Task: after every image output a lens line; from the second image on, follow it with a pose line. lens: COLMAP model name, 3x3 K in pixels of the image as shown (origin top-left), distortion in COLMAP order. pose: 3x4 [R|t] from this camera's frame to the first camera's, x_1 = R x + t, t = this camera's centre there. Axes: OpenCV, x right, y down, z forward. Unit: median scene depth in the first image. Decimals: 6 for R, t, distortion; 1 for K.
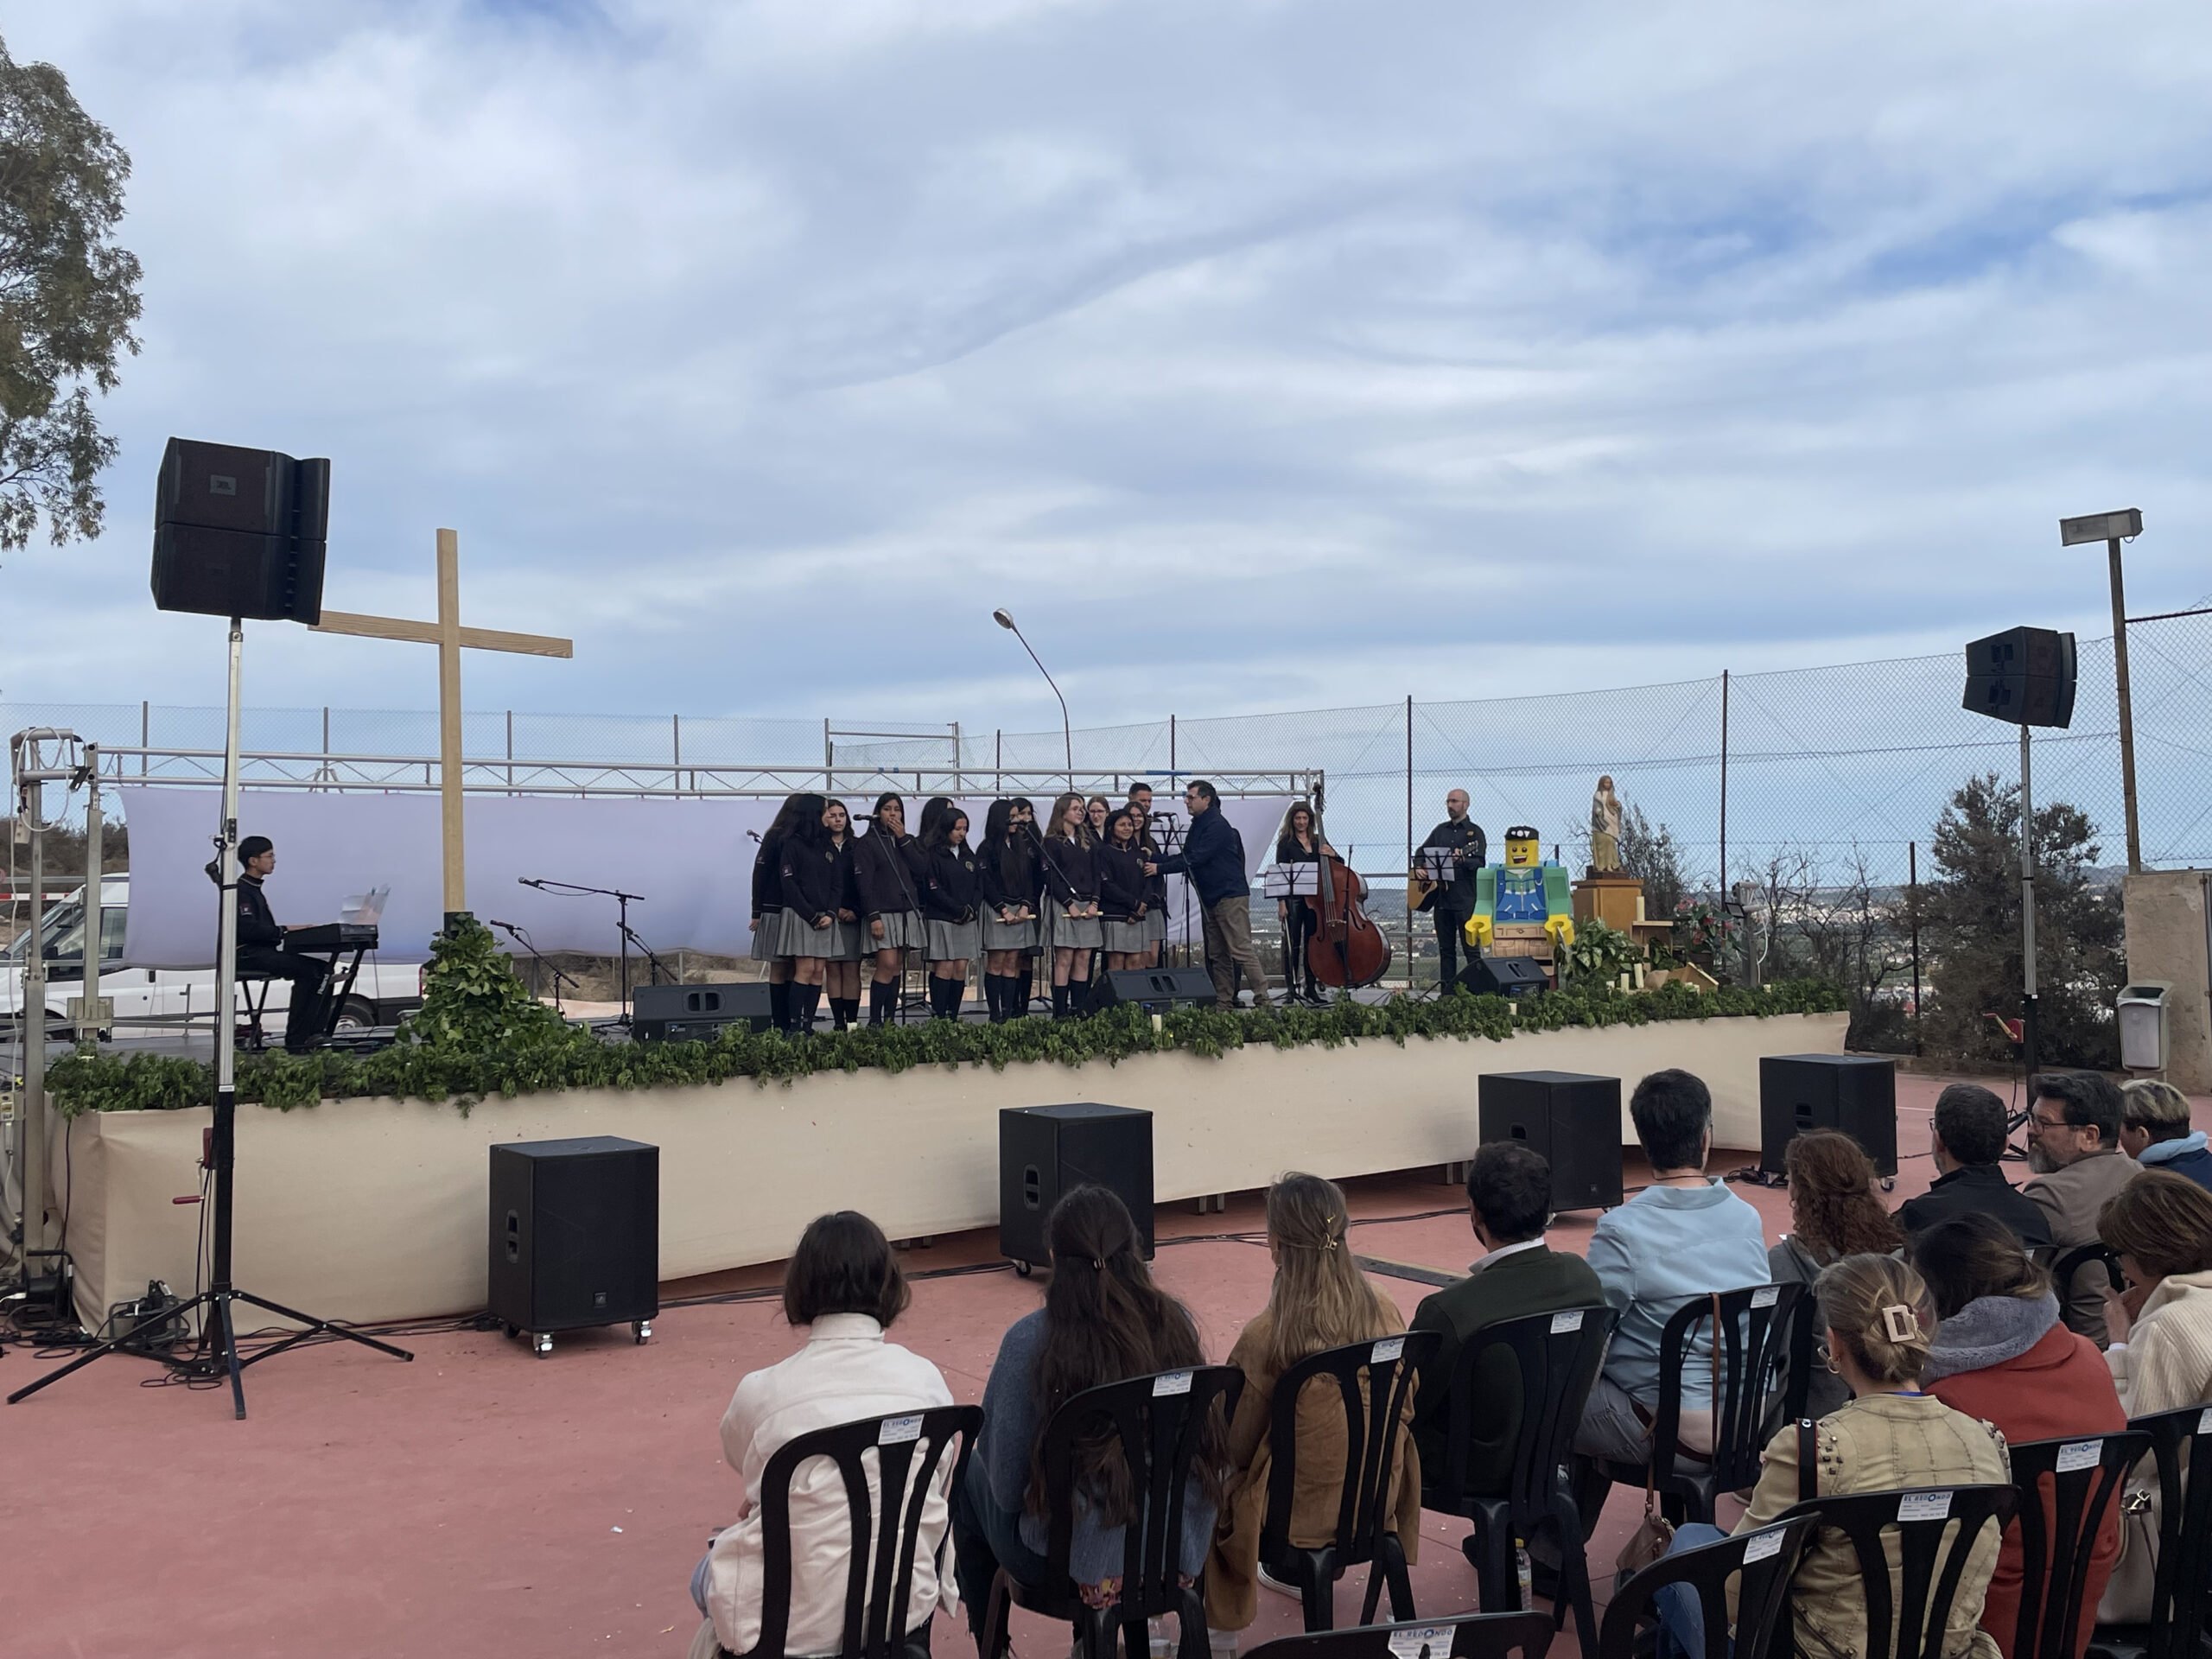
lens RADIAL K [[2117.2, 0, 1101.9], [0, 2117.2, 814.7], [0, 0, 1]] dist [0.142494, -0.325056]
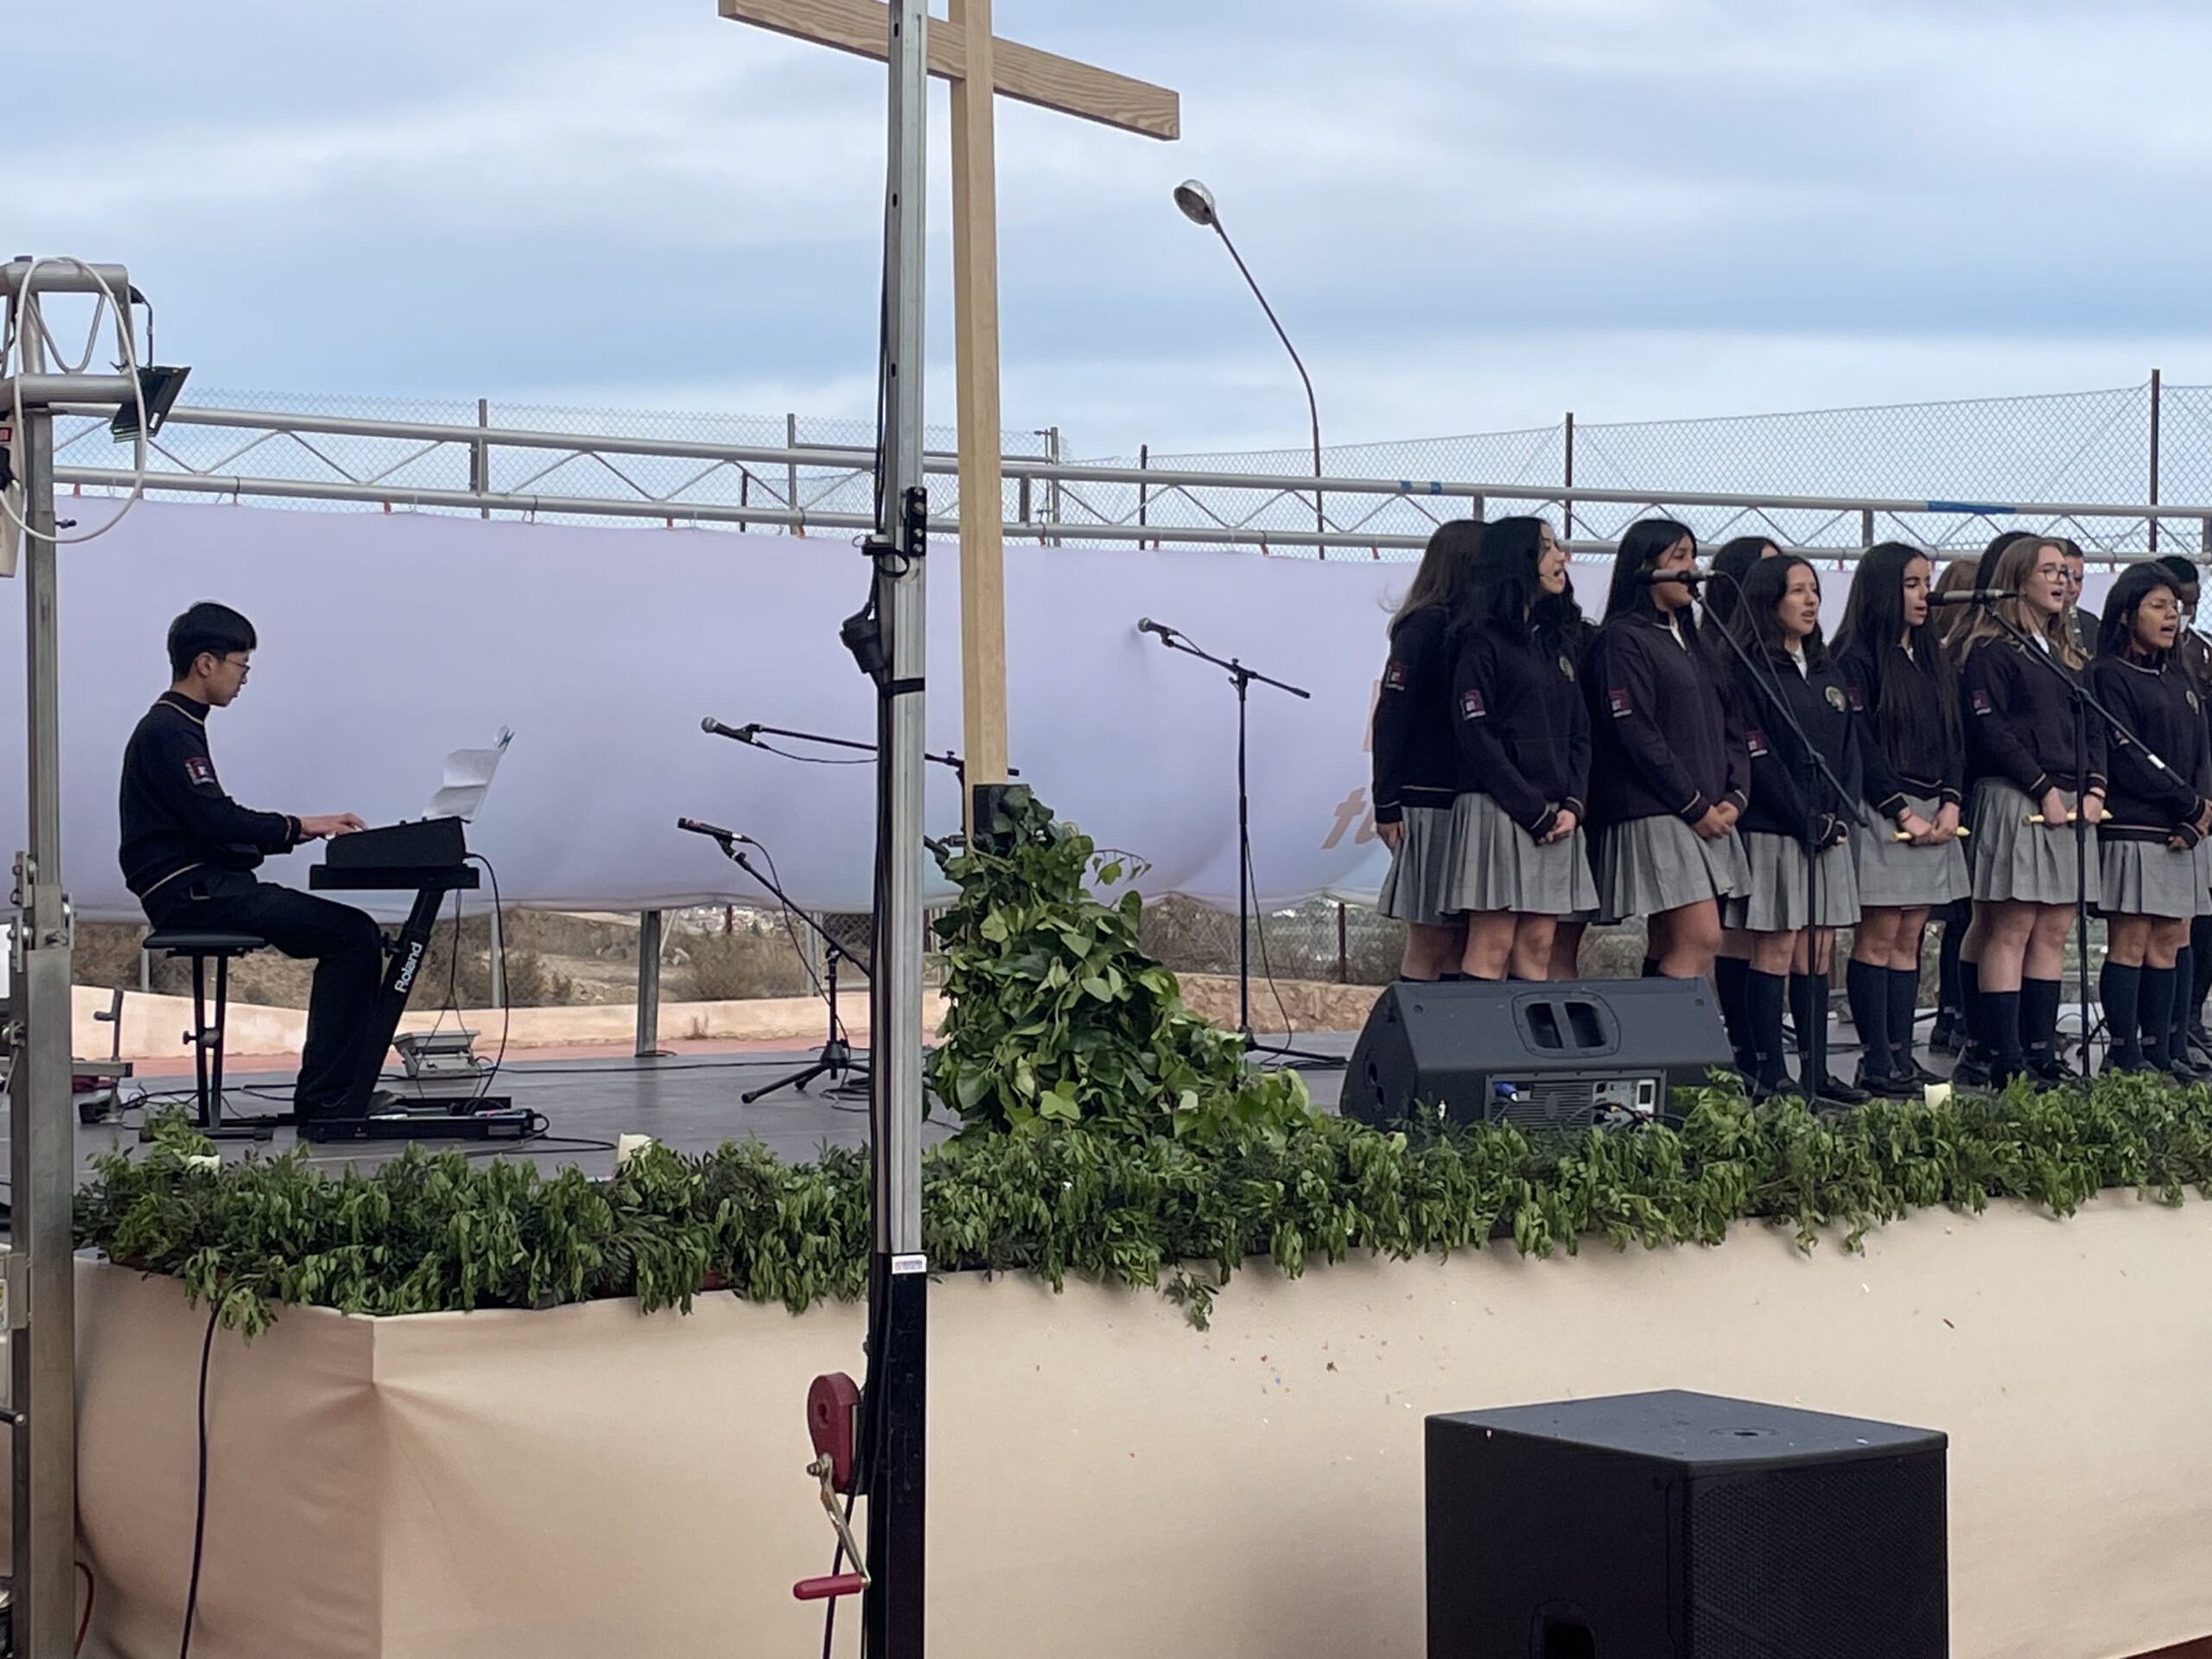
lens RADIAL K [[4140.9, 0, 1135.6], [0, 4140.9, 834.7], [0, 0, 1]] dist [0.163763, -0.377543]
pose [[0.998769, 0.010607, 0.048448, -0.256009], [-0.012704, 0.998986, 0.043192, 0.017961], [-0.047941, -0.043754, 0.997891, 0.209240]]
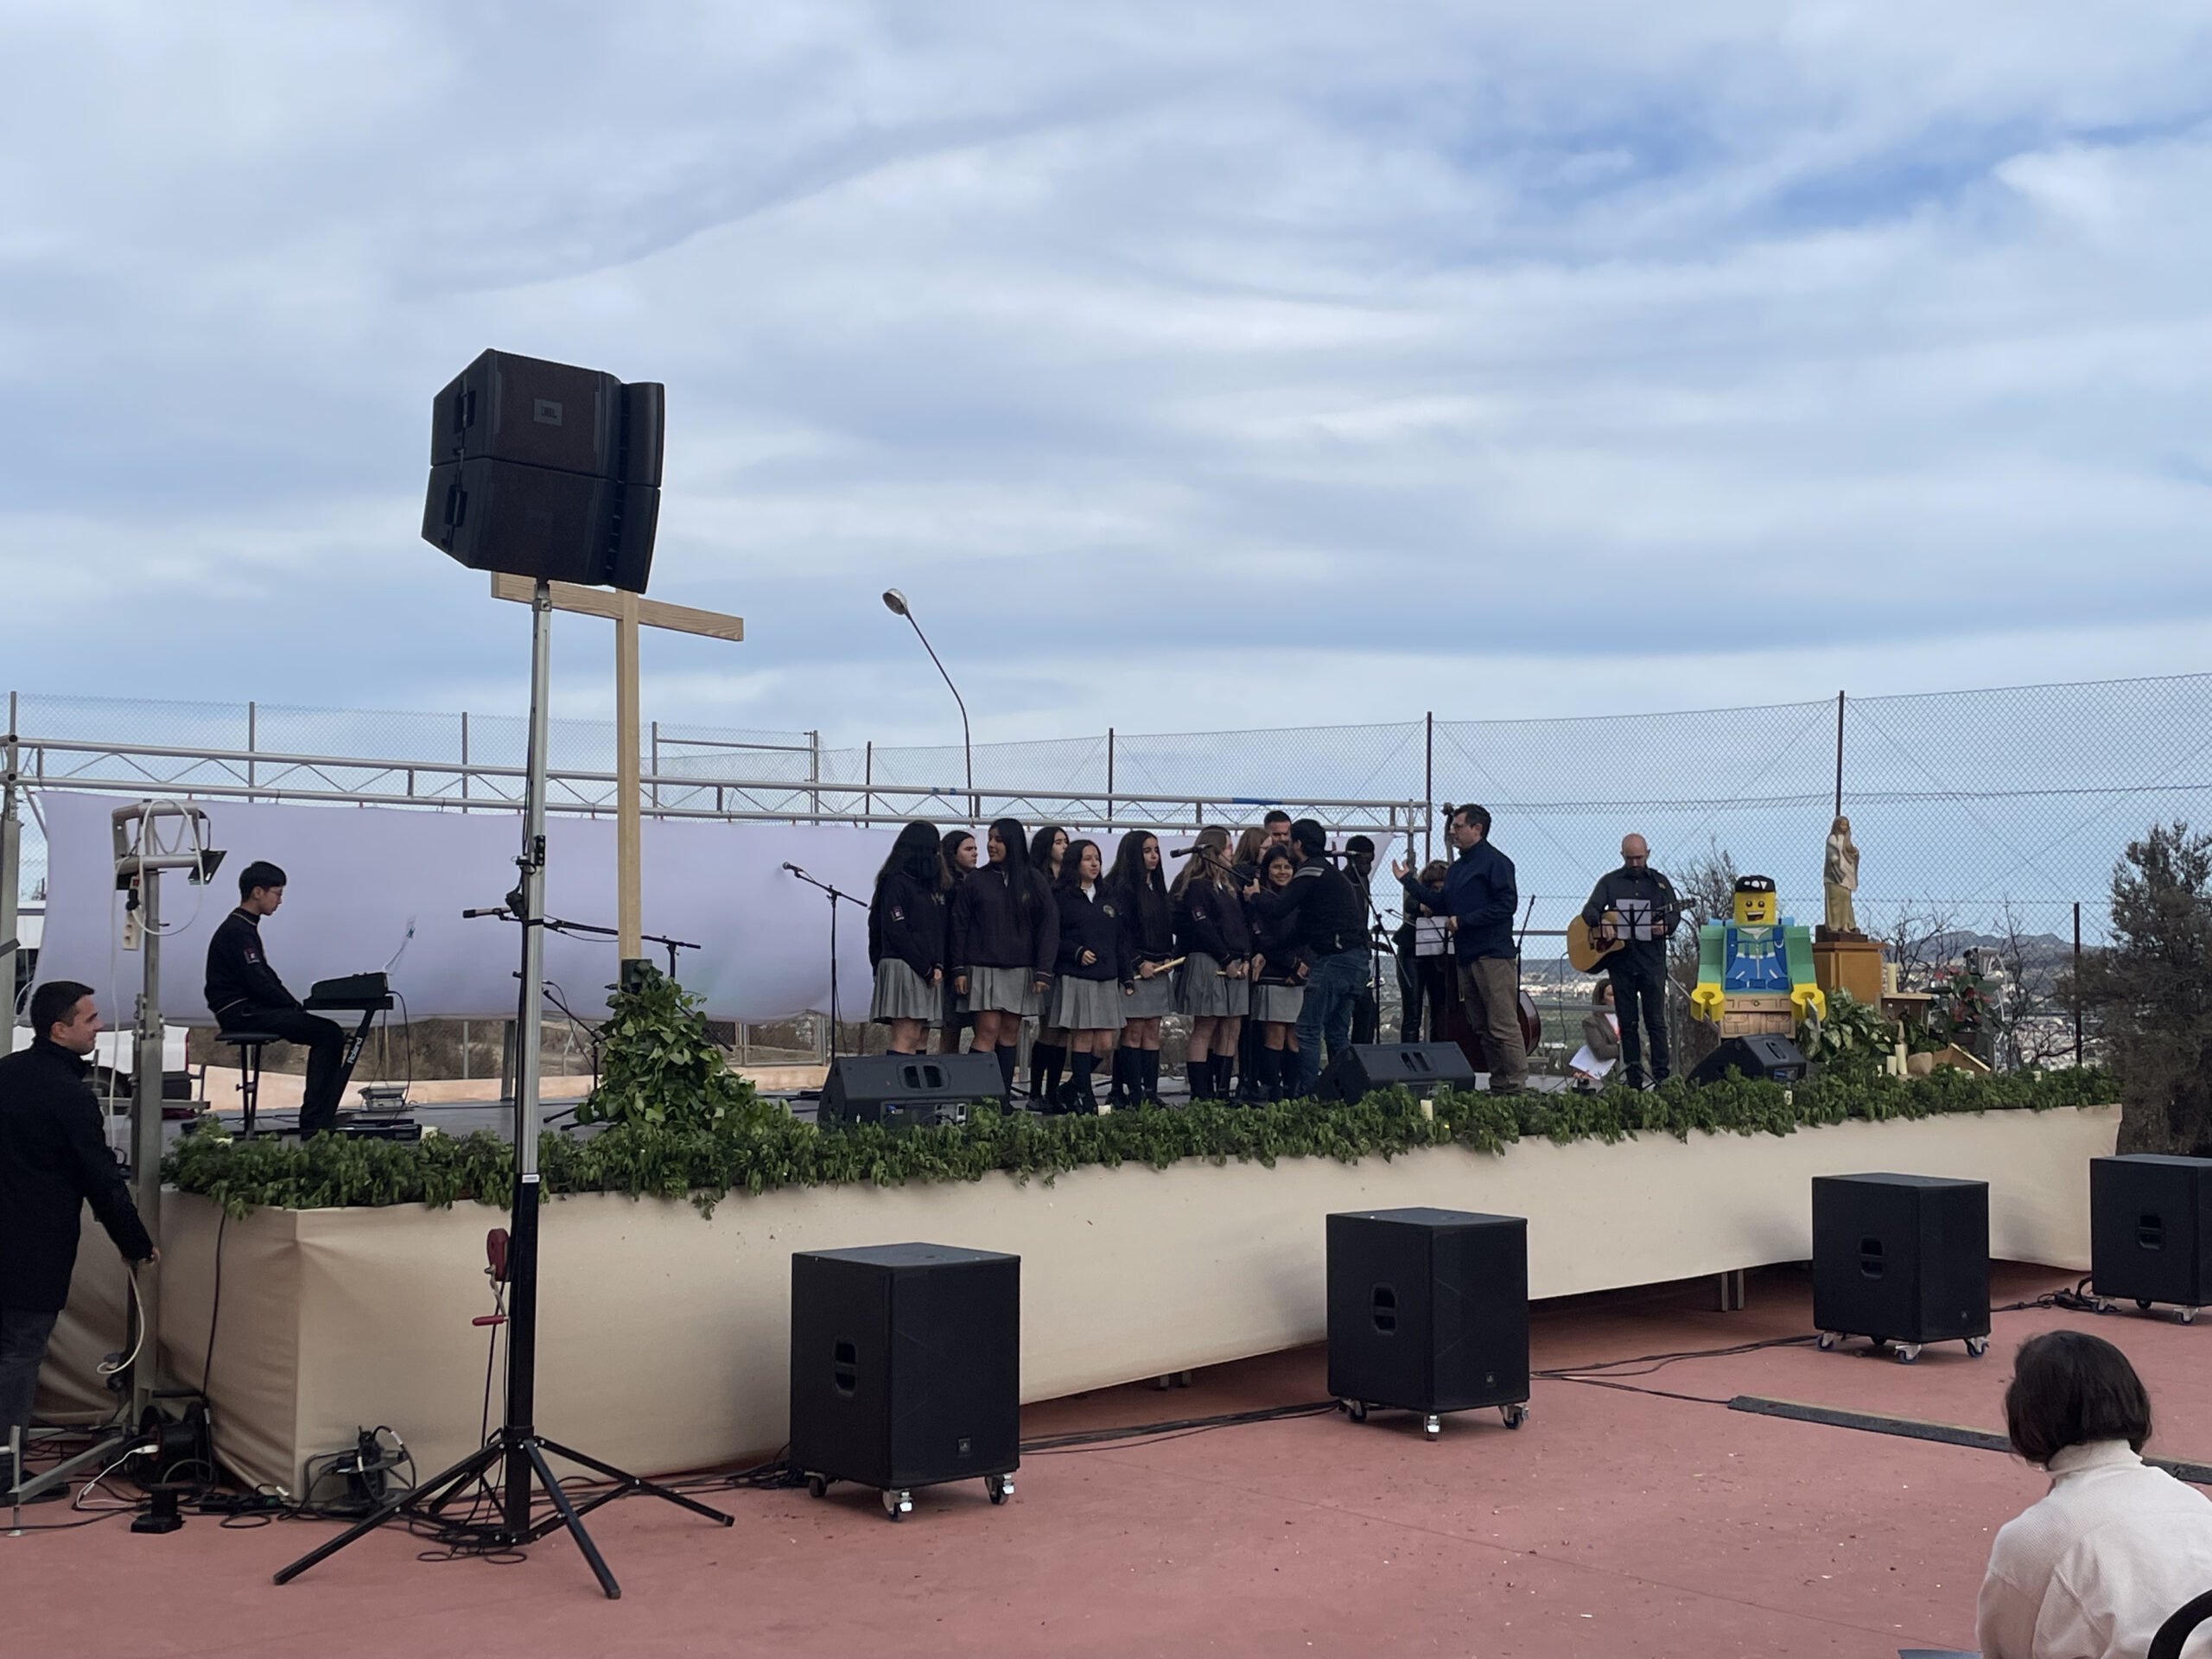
lens RADIAL K [[2684.1, 0, 1124.1], [0, 2684.1, 829.0], [0, 0, 1]] dist [0.175195, -0.508242]
pose [[0.992470, 0.020595, 0.120745, -0.199236], [-0.019528, 0.999759, -0.010016, 0.003156], [-0.120922, 0.007582, 0.992633, -0.008253]]
